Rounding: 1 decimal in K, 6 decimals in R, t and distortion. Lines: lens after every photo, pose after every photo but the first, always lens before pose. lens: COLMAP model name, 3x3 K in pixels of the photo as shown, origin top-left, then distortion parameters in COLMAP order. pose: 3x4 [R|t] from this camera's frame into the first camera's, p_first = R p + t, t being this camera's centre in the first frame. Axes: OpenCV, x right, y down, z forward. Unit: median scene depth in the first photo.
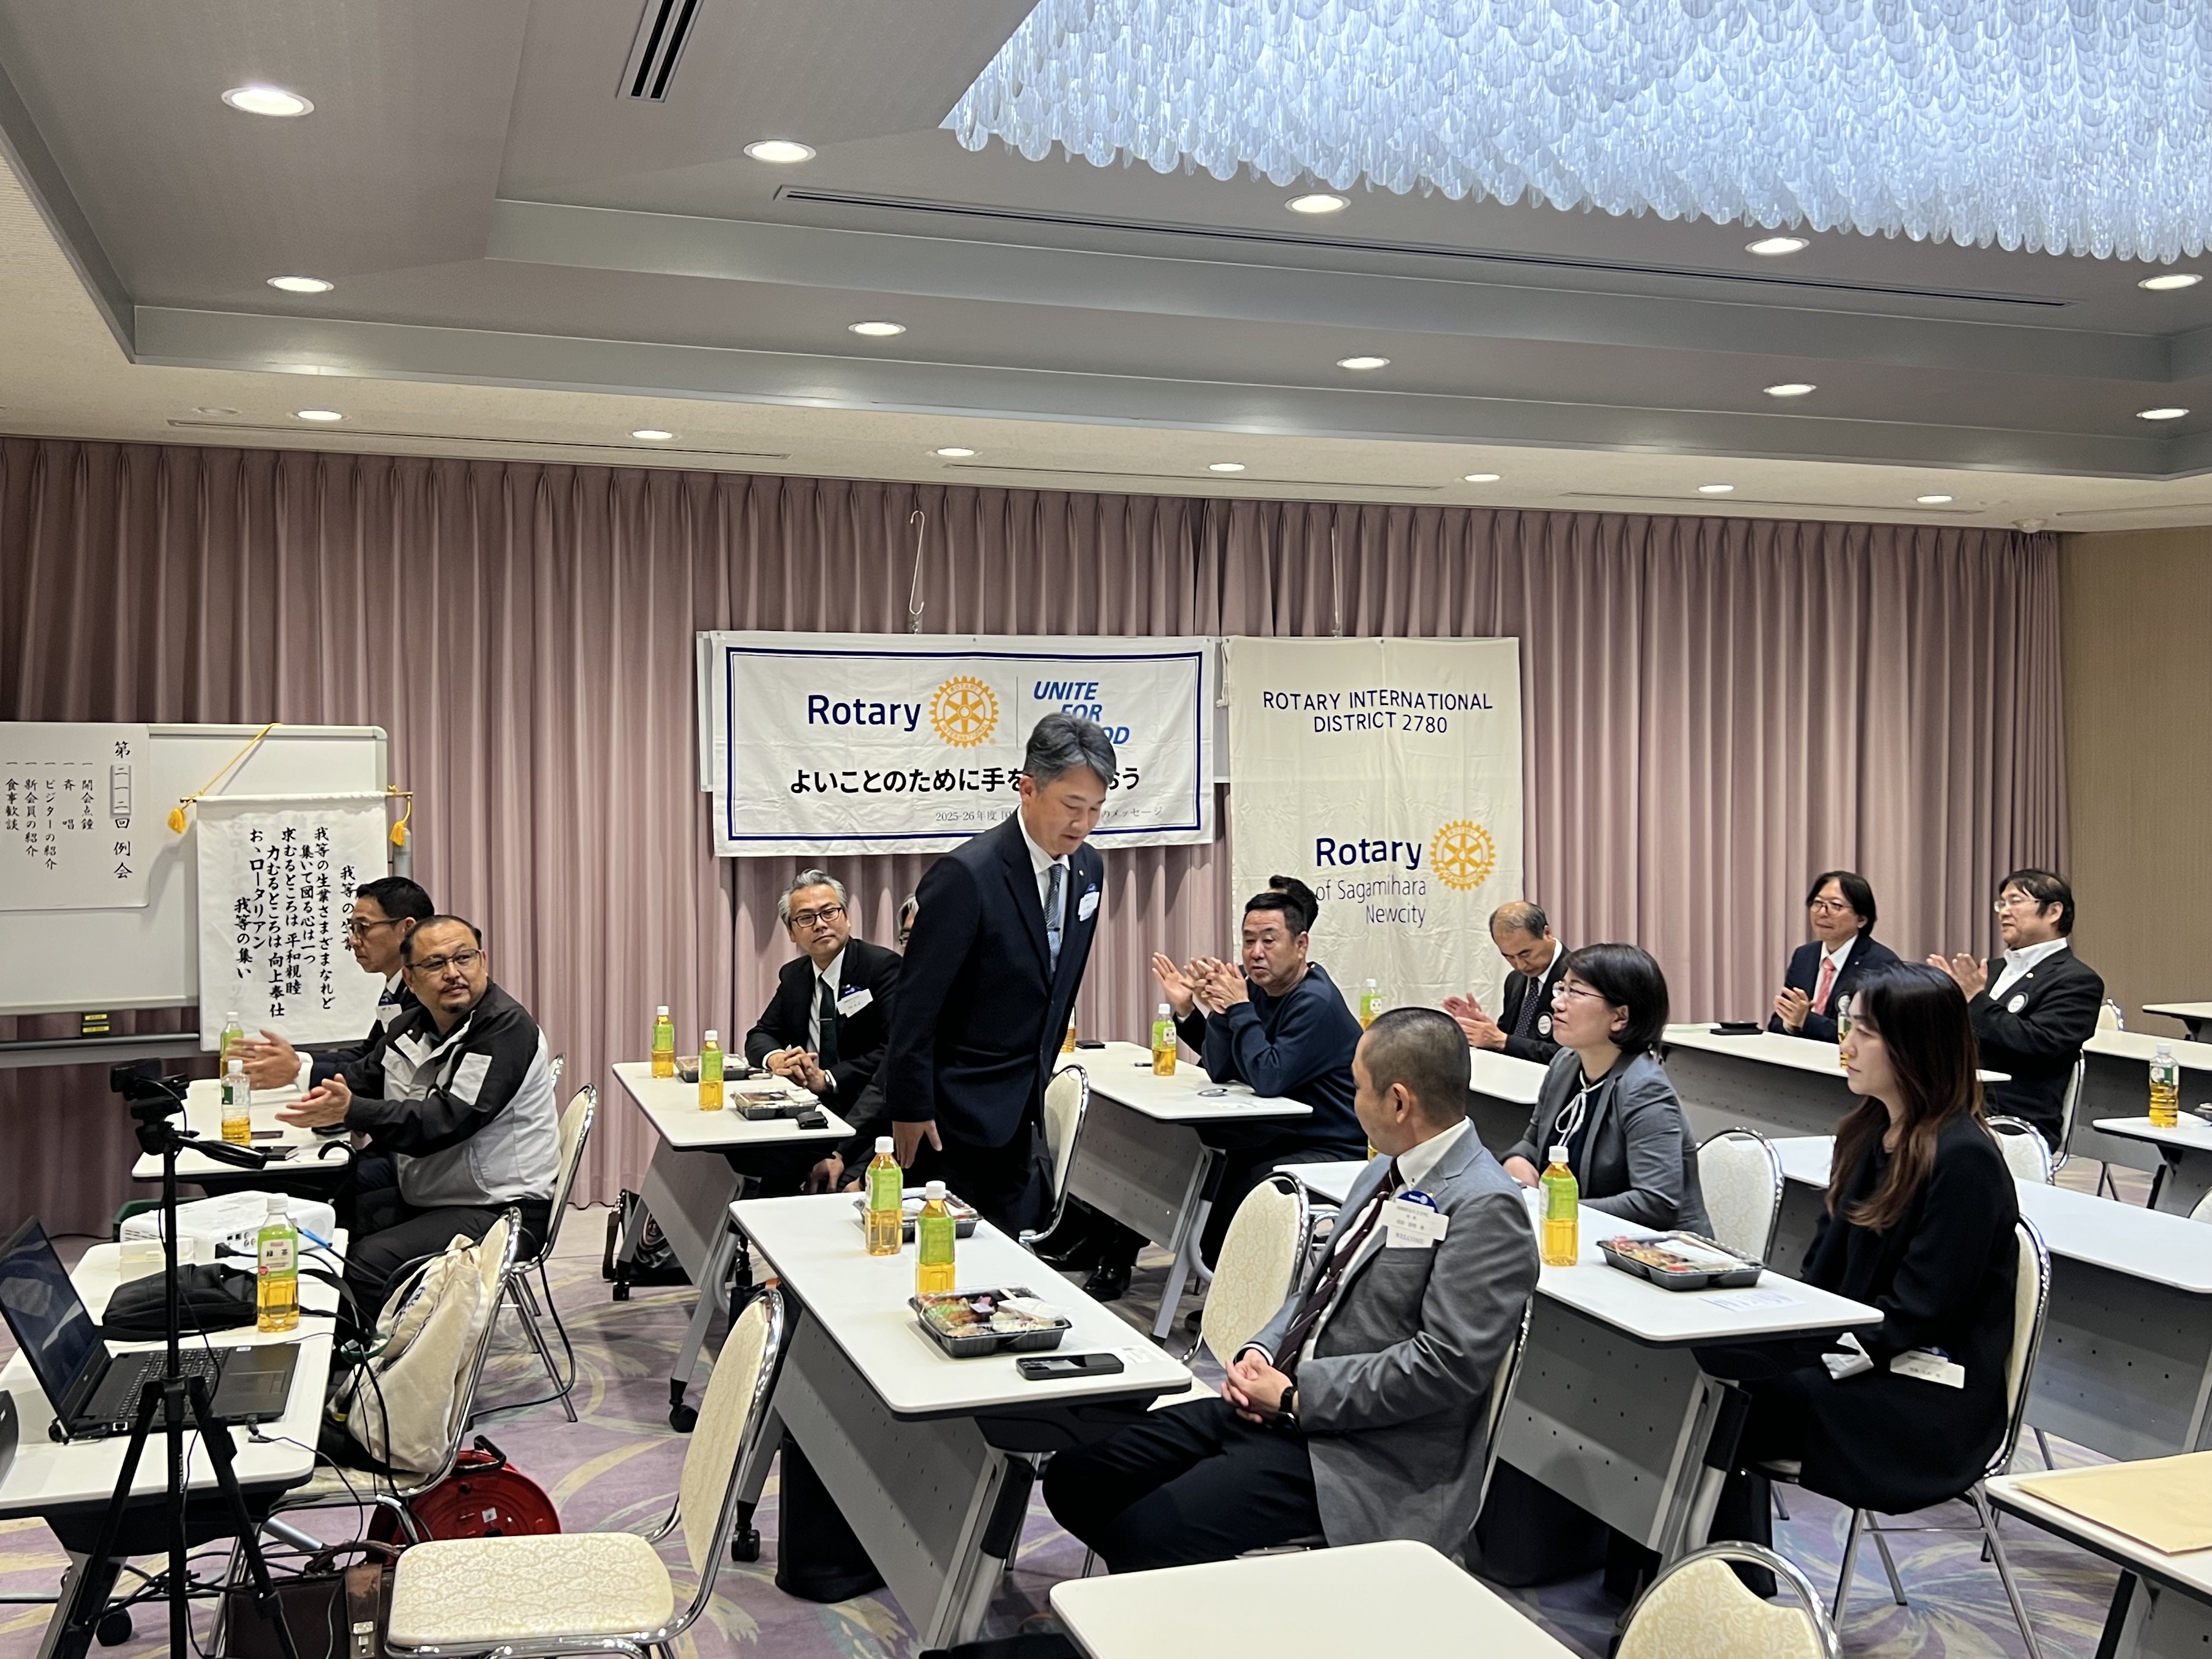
lens RADIAL K [[2064.3, 0, 1096.3], [0, 2064.3, 828.2], [0, 0, 1]] dist [0.057974, 0.000000]
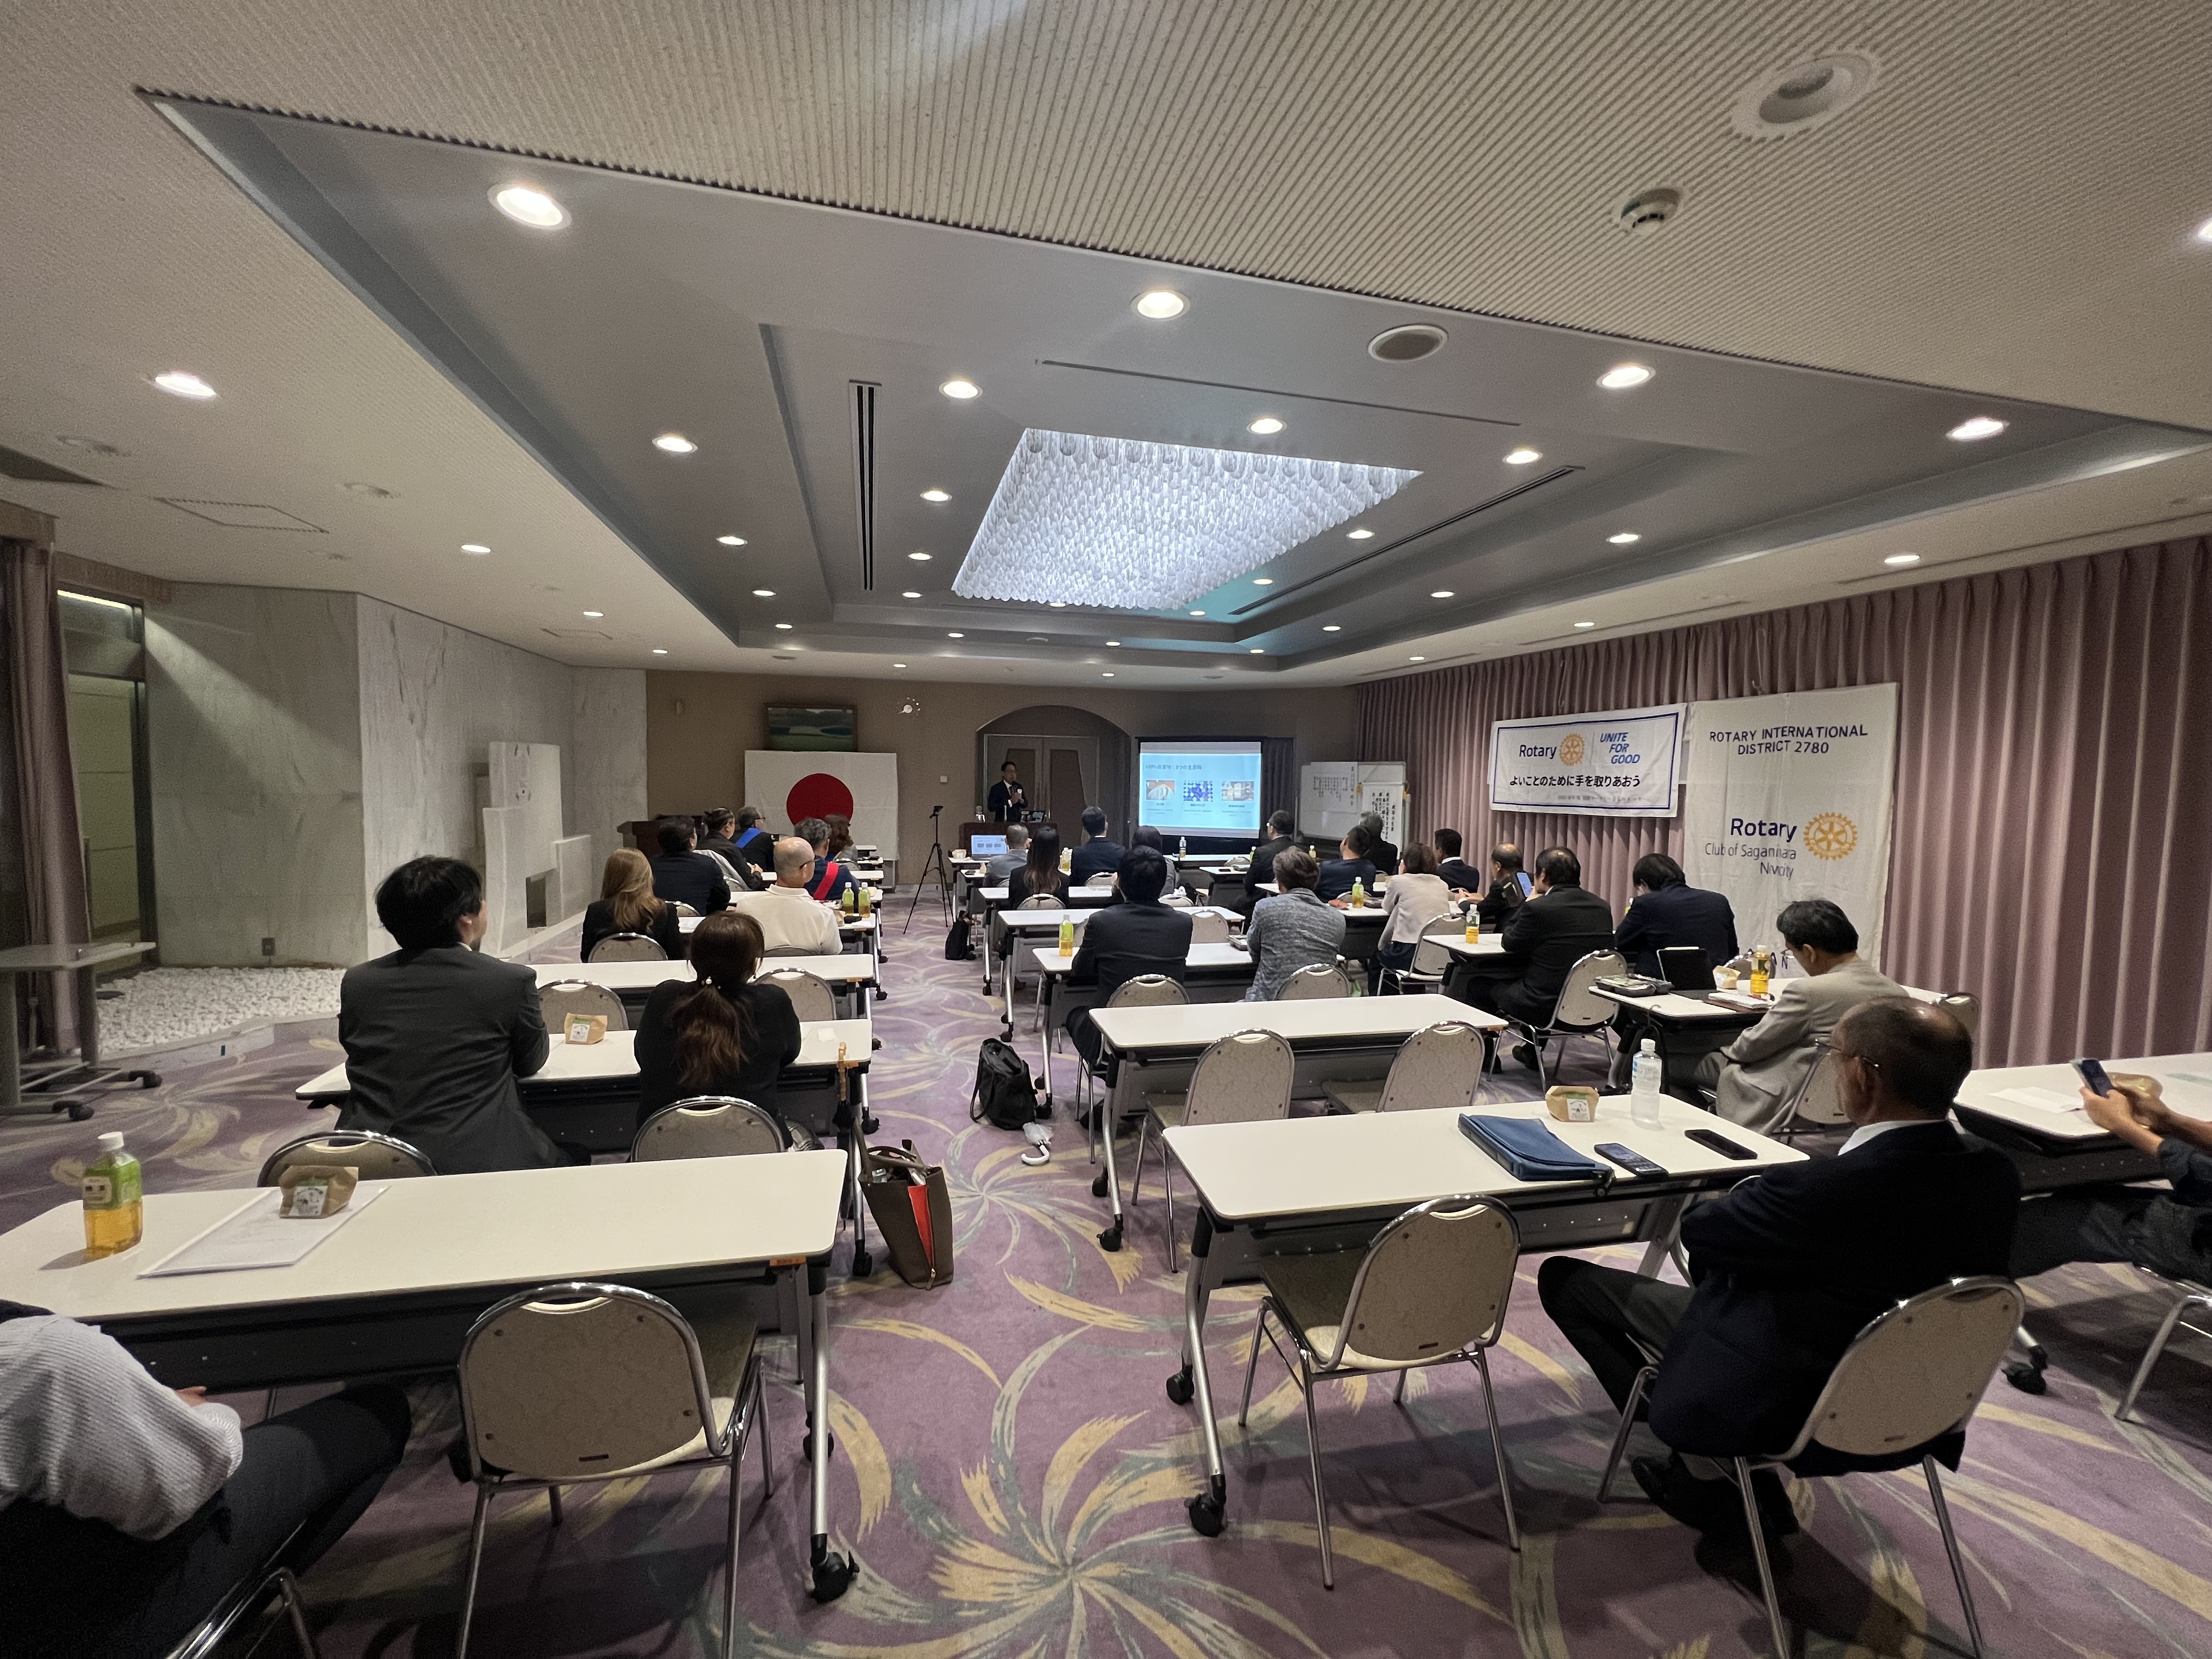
lens RADIAL K [[918.3, 0, 1082.8], [0, 918.3, 815.5], [0, 0, 1]] dist [0.011845, 0.000162]
pose [[-0.093066, 0.046188, -0.994588, 0.935177], [-0.035944, 0.998116, 0.049715, -0.016239], [0.995011, 0.040376, -0.091231, 0.564025]]
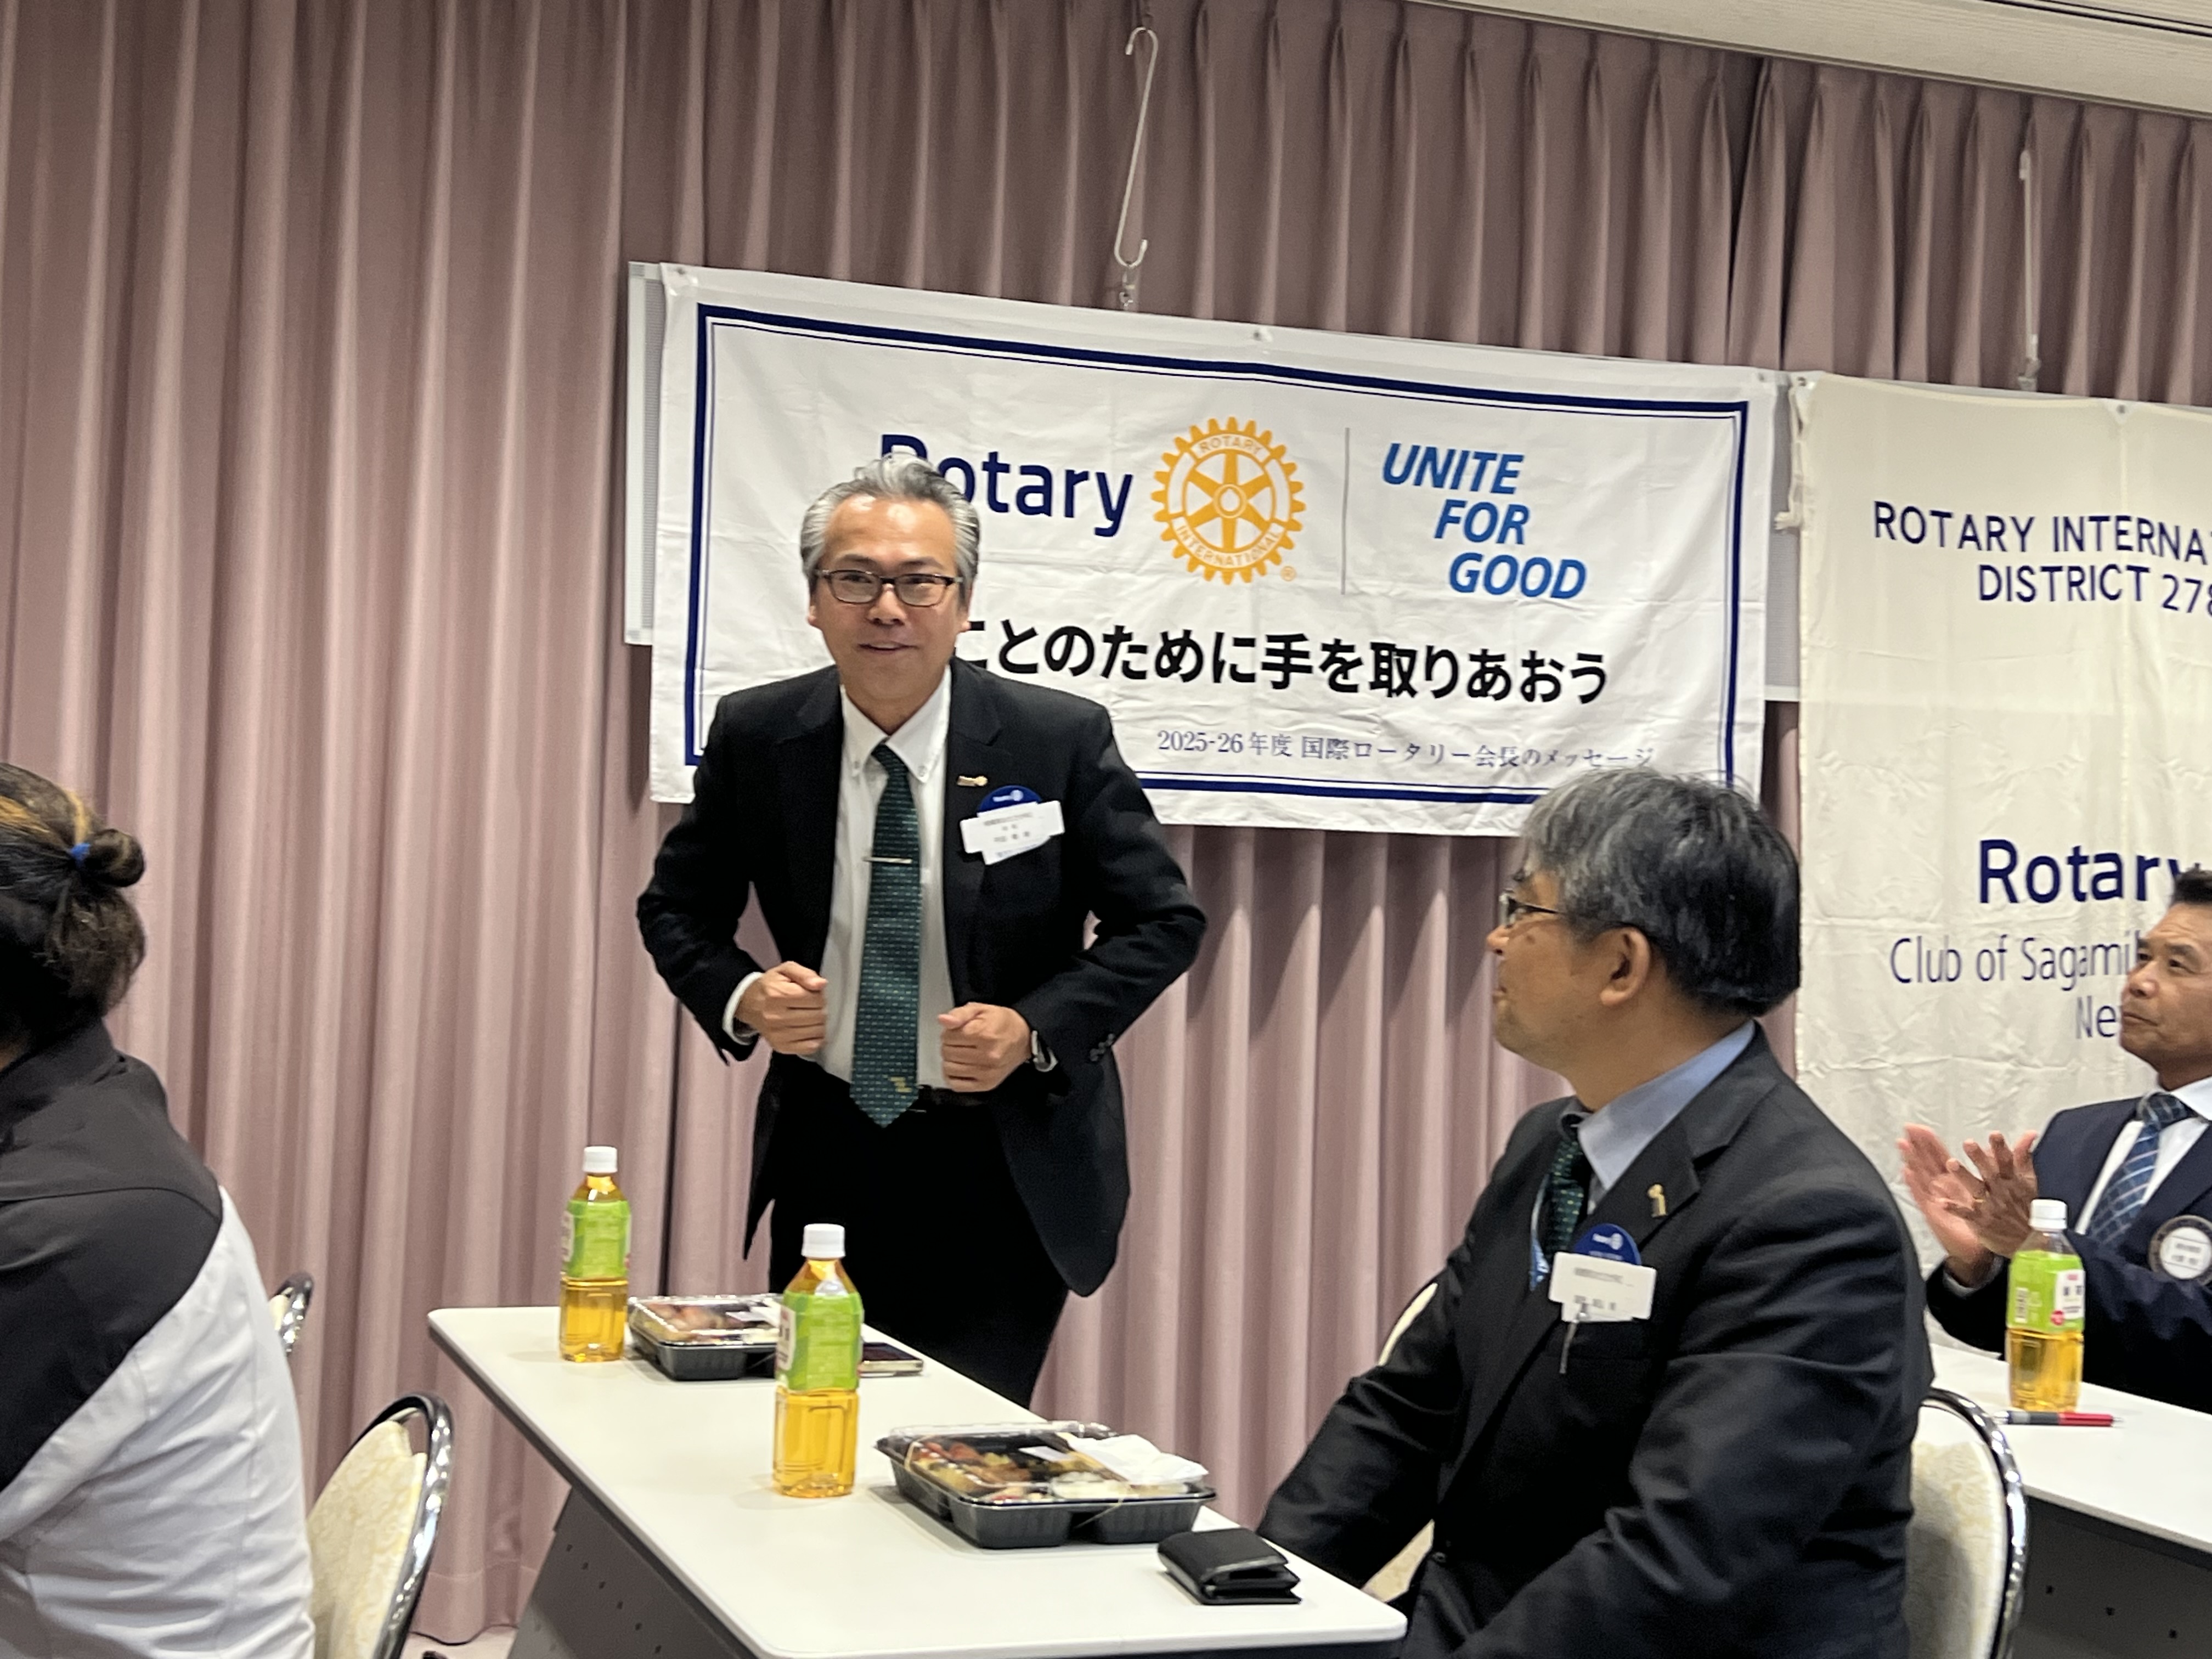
lens RADIAL K [[2971.2, 0, 1021.3], [0, 2971.2, 835.4], [0, 0, 1]] dist [0.073296, 0.000000]
pose [[0.999163, 0.038649, 0.013371, -0.110366], [-0.038120, 0.998560, -0.037749, 0.037522], [-0.014811, 0.037208, 0.999198, 0.375937]]
